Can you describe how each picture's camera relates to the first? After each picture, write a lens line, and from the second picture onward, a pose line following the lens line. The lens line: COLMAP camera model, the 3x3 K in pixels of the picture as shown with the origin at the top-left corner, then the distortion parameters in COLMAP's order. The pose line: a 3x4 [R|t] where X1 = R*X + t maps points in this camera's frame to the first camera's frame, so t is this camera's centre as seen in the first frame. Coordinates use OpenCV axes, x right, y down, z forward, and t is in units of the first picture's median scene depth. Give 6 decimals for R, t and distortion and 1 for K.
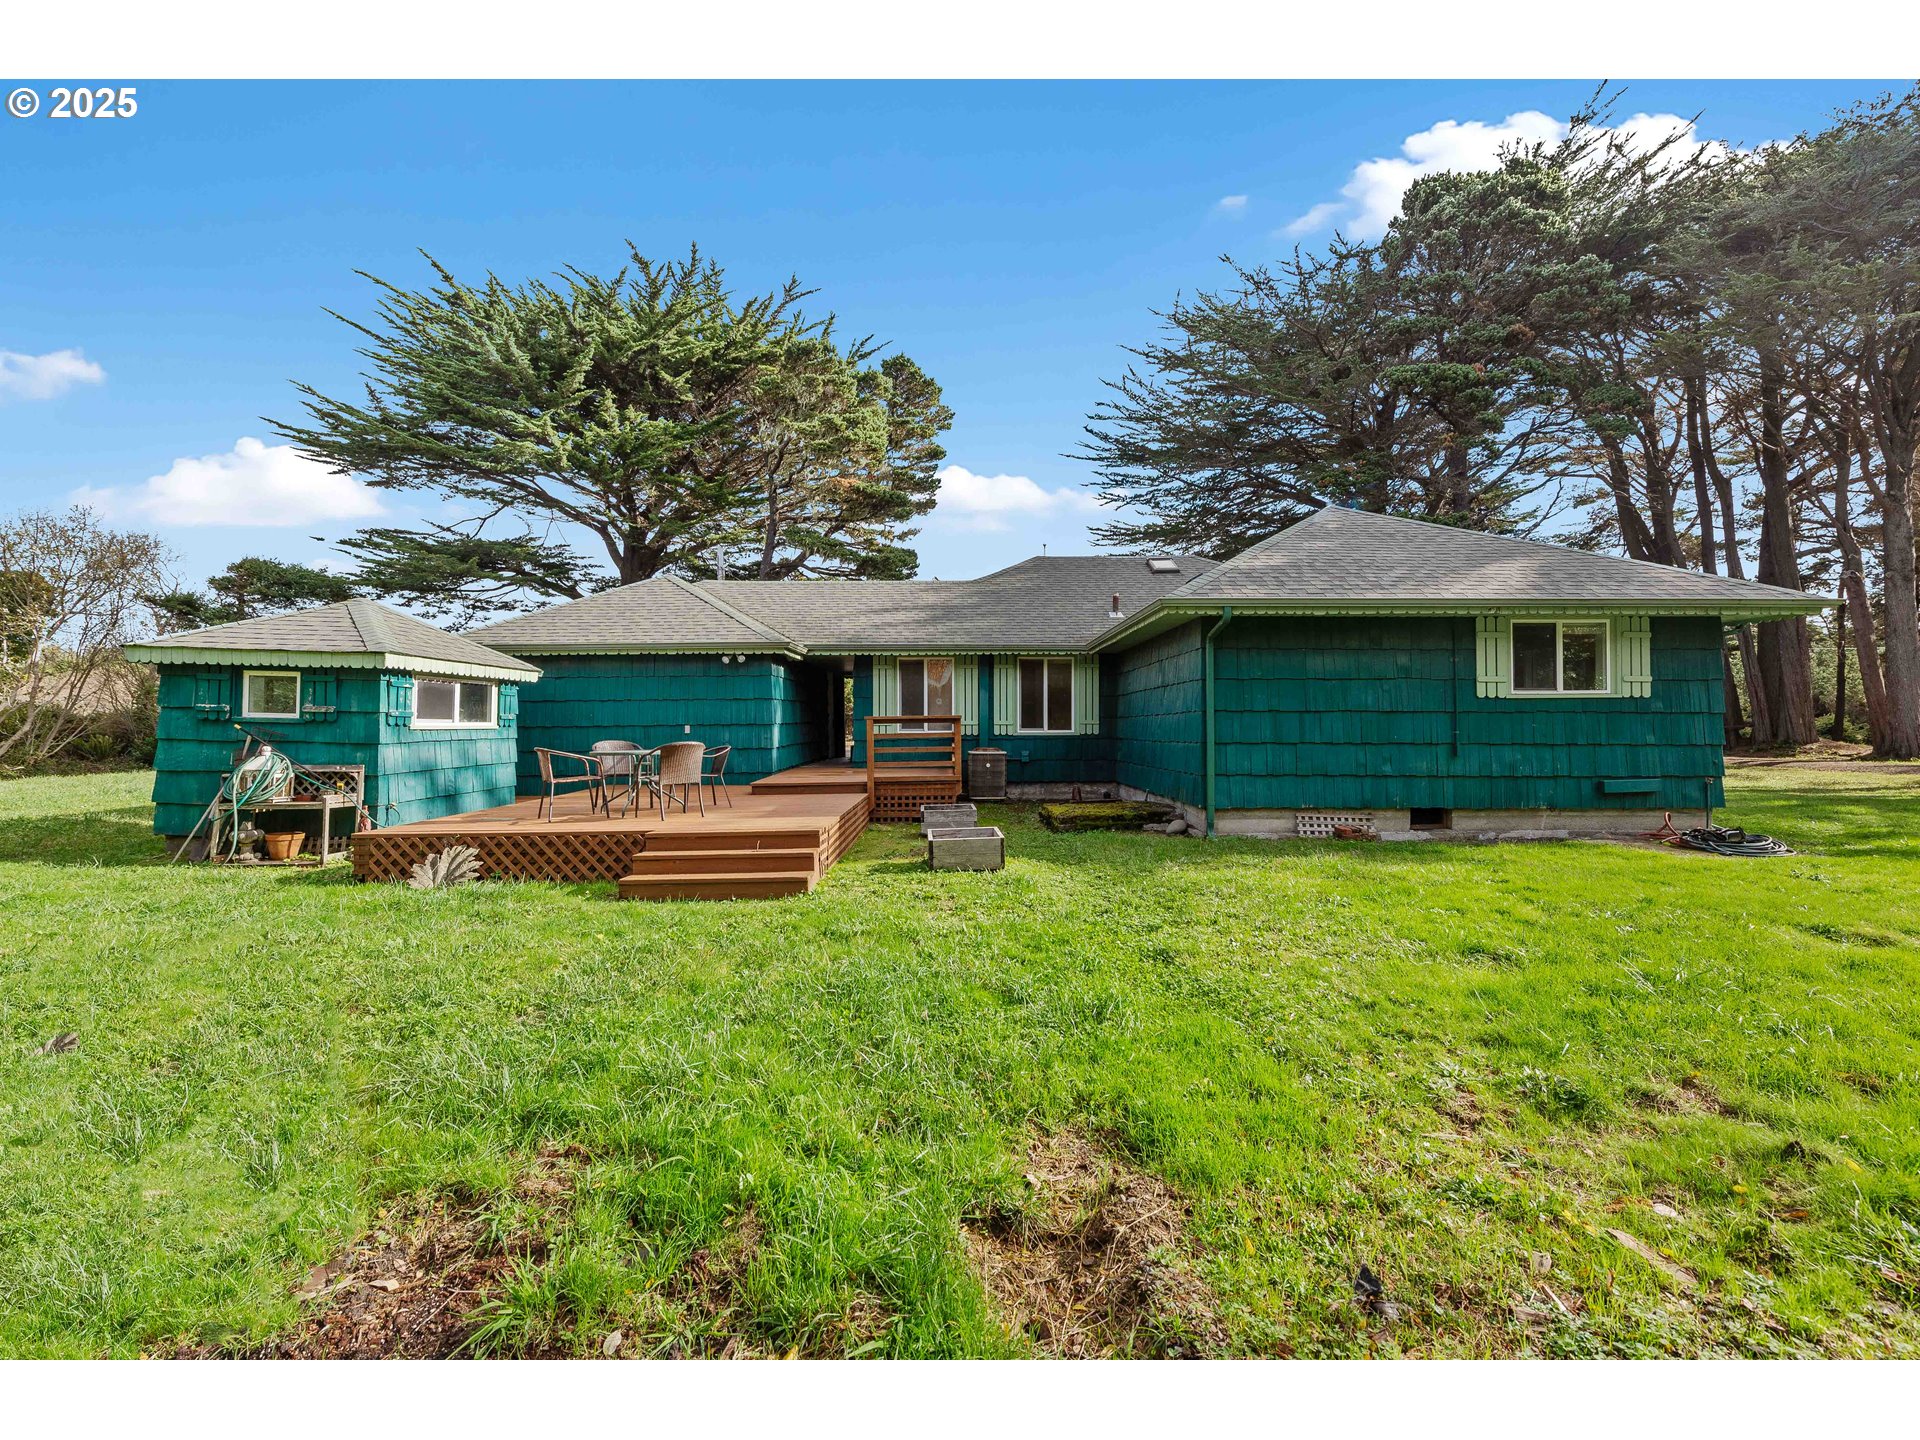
lens RADIAL K [[720.9, 0, 1023.1], [0, 720.9, 719.3], [0, 0, 1]] dist [0.001316, -0.000025]
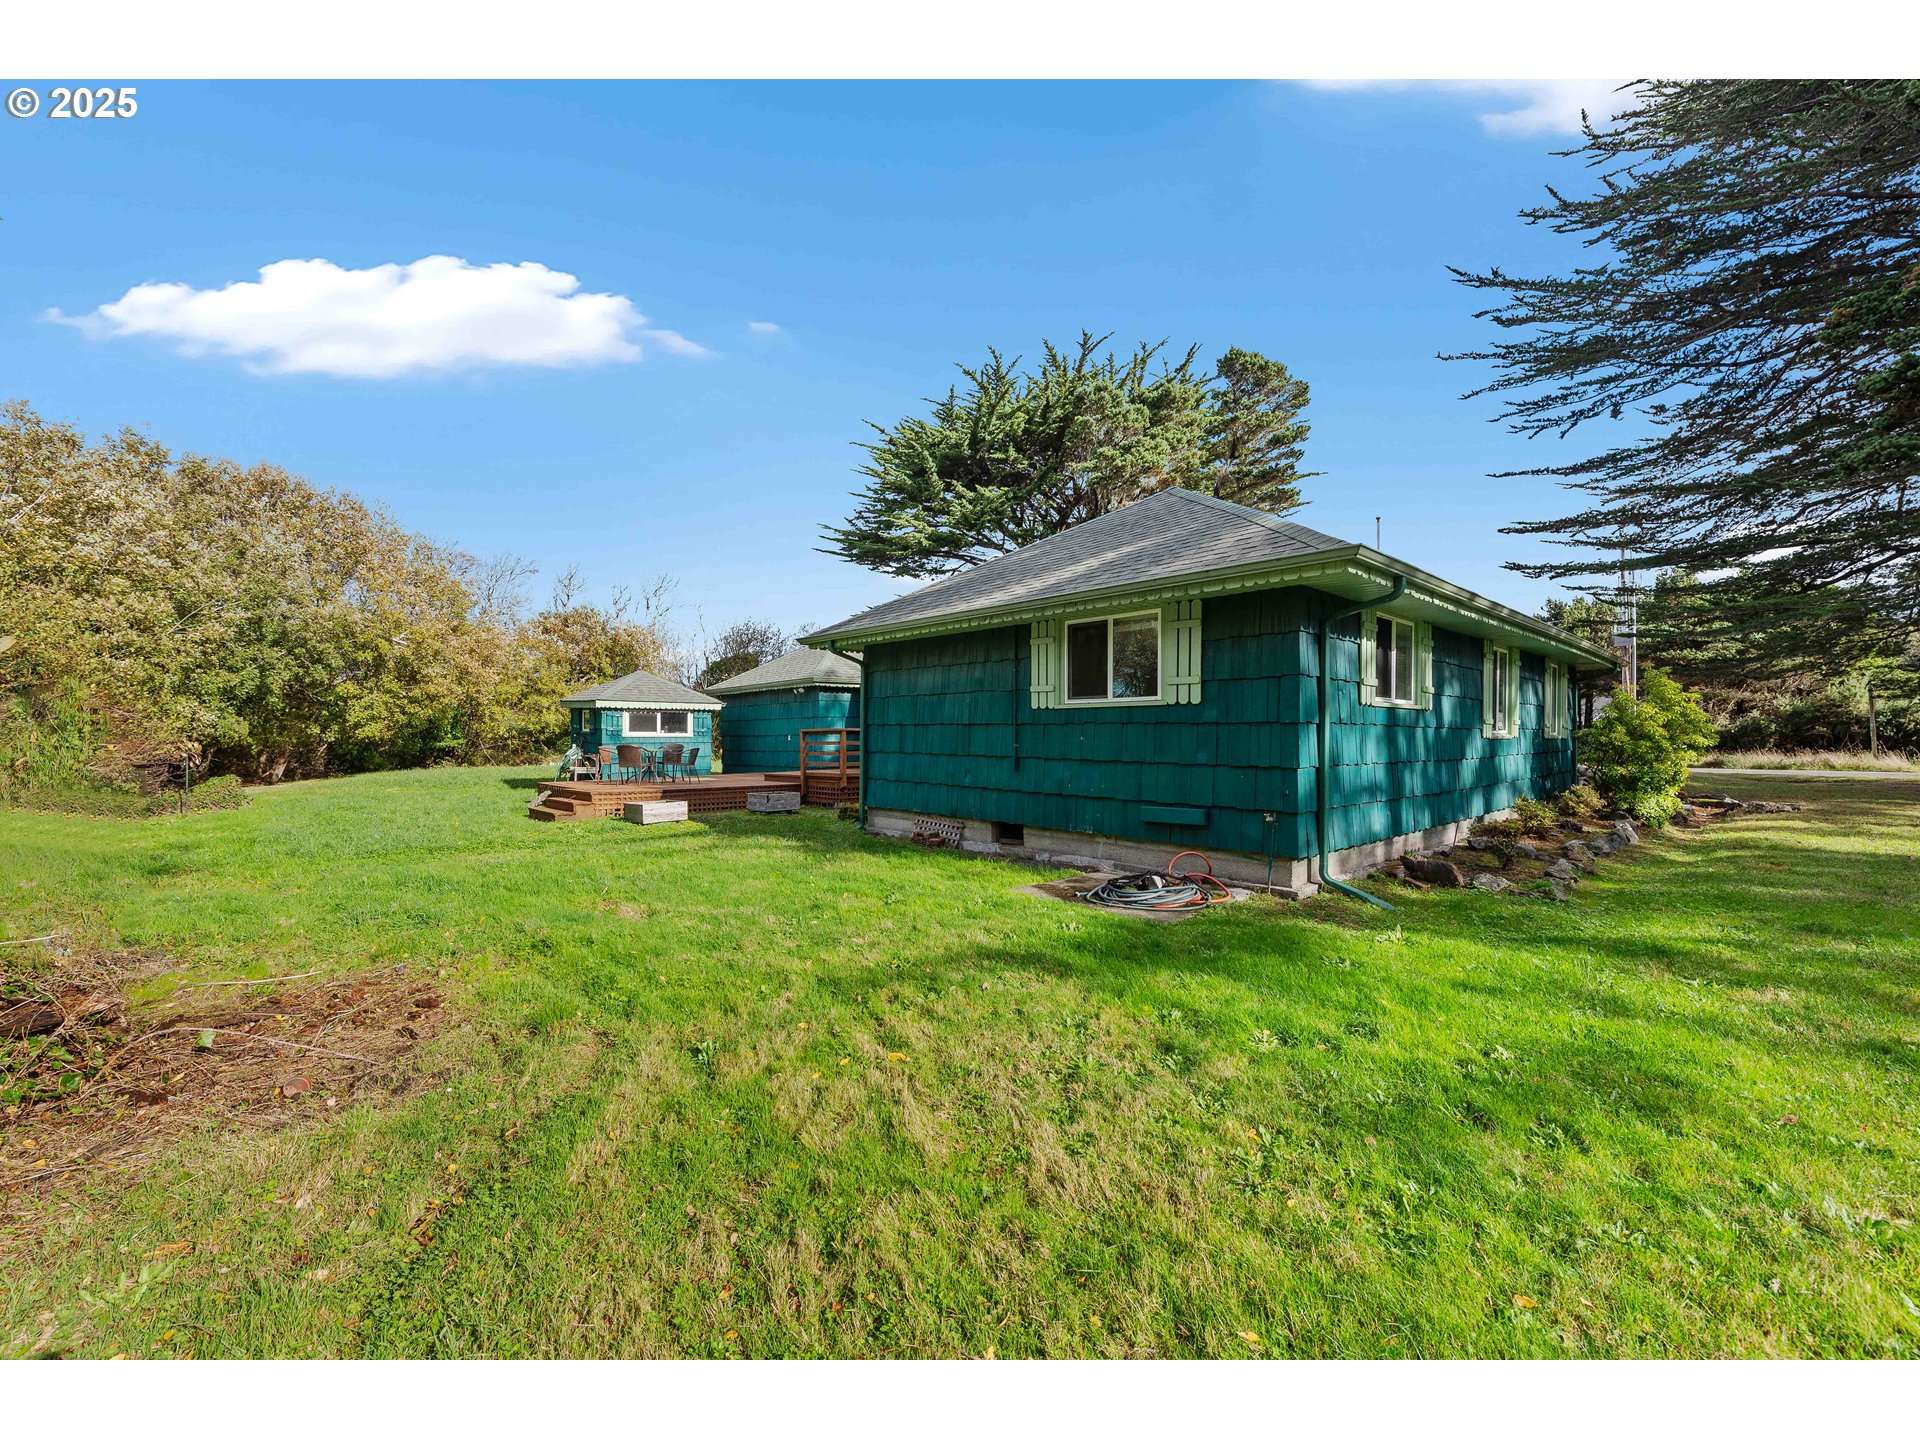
lens RADIAL K [[762.4, 0, 965.4], [0, 762.4, 718.3], [0, 0, 1]] dist [-0.002046, -0.000400]
pose [[0.669319, -0.013265, -0.742857, 1.299315], [0.001100, 0.999857, -0.016864, -0.000902], [0.742974, 0.010470, 0.669238, 0.266087]]
